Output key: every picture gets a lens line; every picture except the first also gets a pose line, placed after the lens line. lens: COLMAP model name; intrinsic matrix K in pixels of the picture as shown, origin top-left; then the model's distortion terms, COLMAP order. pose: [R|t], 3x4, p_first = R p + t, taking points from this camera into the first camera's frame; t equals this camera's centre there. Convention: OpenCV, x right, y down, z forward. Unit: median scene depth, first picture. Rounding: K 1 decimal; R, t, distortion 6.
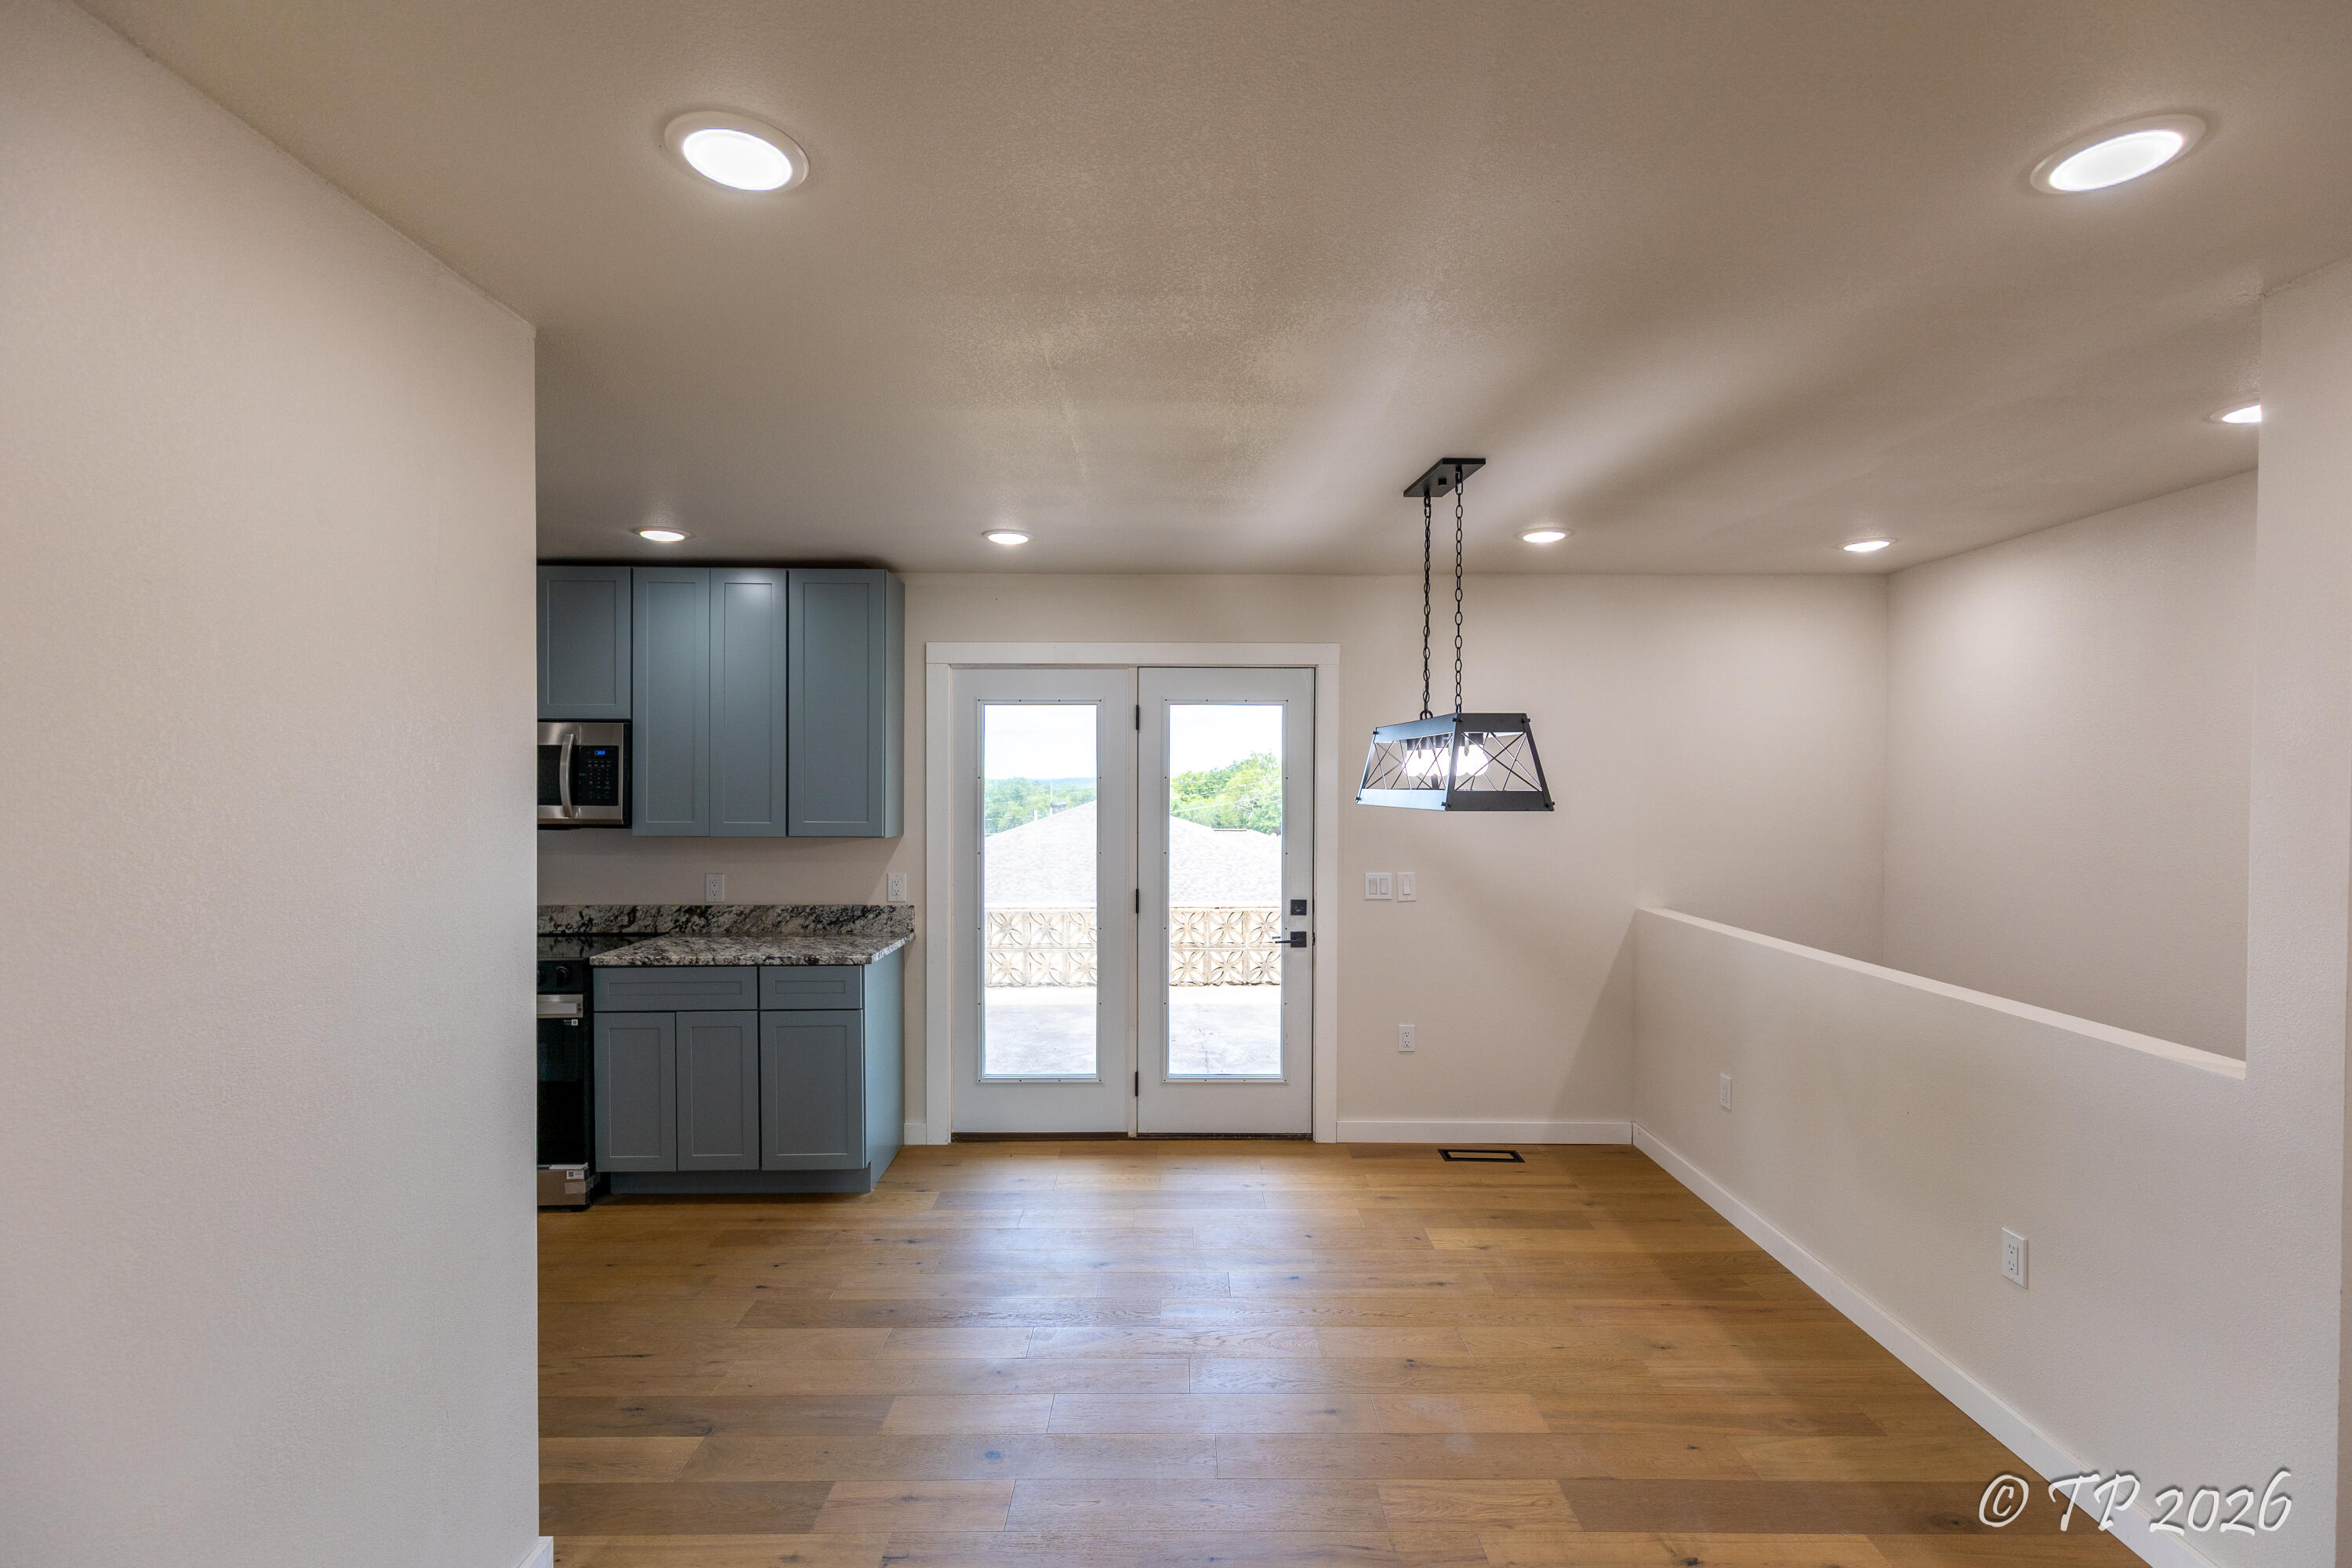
lens RADIAL K [[1062.4, 0, 1179.7], [0, 1062.4, 791.9], [0, 0, 1]] dist [0.002622, 0.000376]
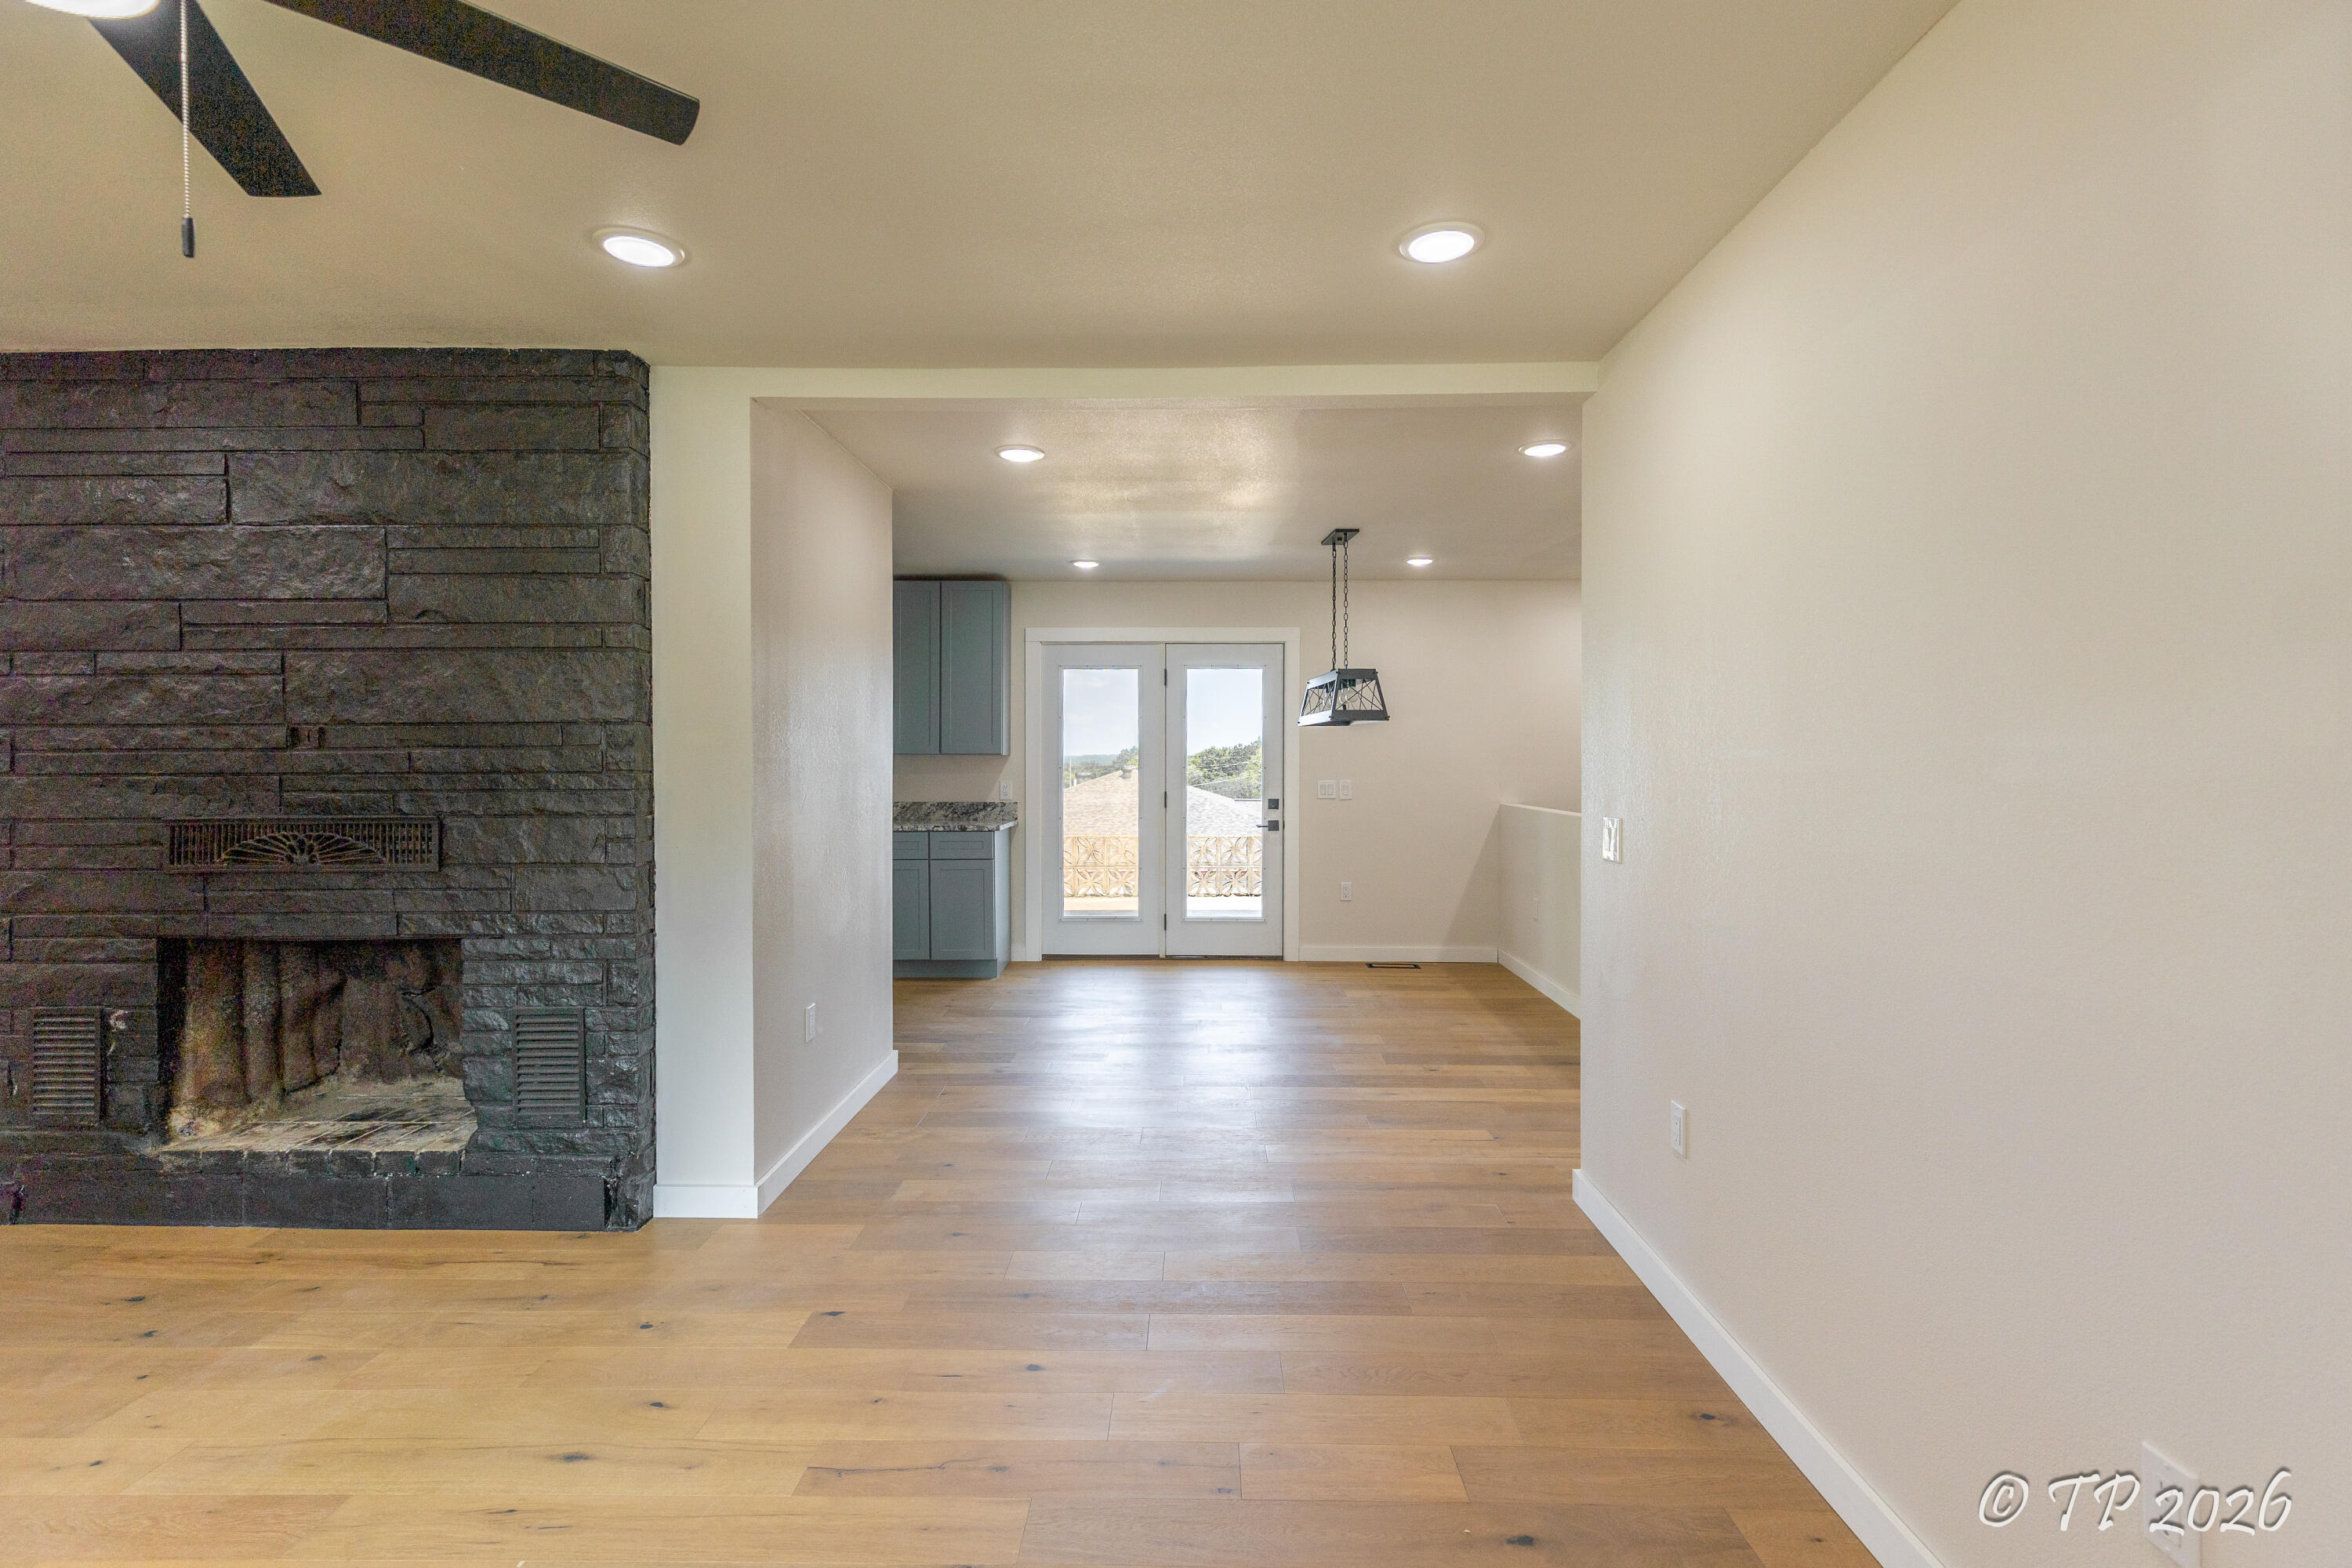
lens RADIAL K [[1104.3, 0, 1179.9], [0, 1104.3, 770.1], [0, 0, 1]] dist [0.001853, 0.000763]
pose [[0.999785, -0.001604, -0.020660, 0.012731], [0.001619, 0.999998, 0.000704, 0.060327], [0.020659, -0.000737, 0.999786, -0.560350]]
